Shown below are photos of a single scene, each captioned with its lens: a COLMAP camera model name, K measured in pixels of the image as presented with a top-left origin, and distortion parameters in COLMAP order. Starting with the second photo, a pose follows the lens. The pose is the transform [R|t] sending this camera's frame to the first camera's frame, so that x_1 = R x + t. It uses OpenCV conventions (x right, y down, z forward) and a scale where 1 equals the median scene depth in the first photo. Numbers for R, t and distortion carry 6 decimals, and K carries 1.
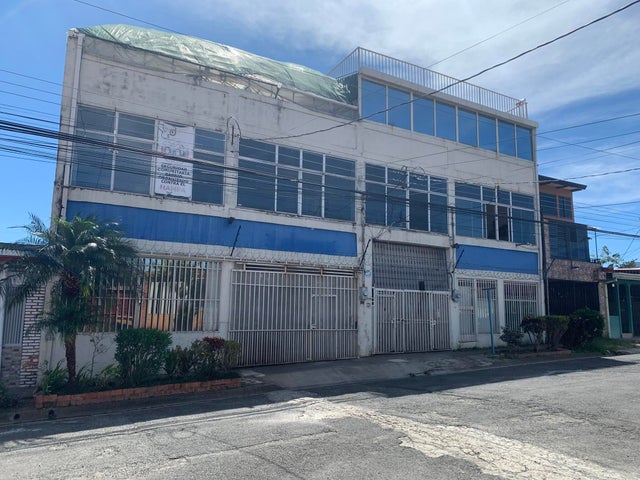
lens RADIAL K [[494.8, 0, 312.5], [0, 494.8, 237.9], [0, 0, 1]] dist [0.029268, -0.011266]
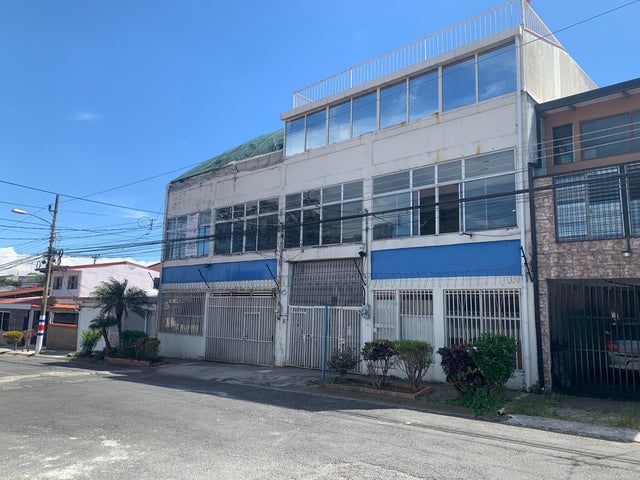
lens RADIAL K [[494.8, 0, 312.5], [0, 494.8, 237.9], [0, 0, 1]] dist [0.029268, -0.011266]
pose [[0.279728, -0.153088, -0.947796, 1.191474], [0.113089, 0.985587, -0.125815, 0.095420], [0.953396, -0.071991, 0.293009, 0.723370]]
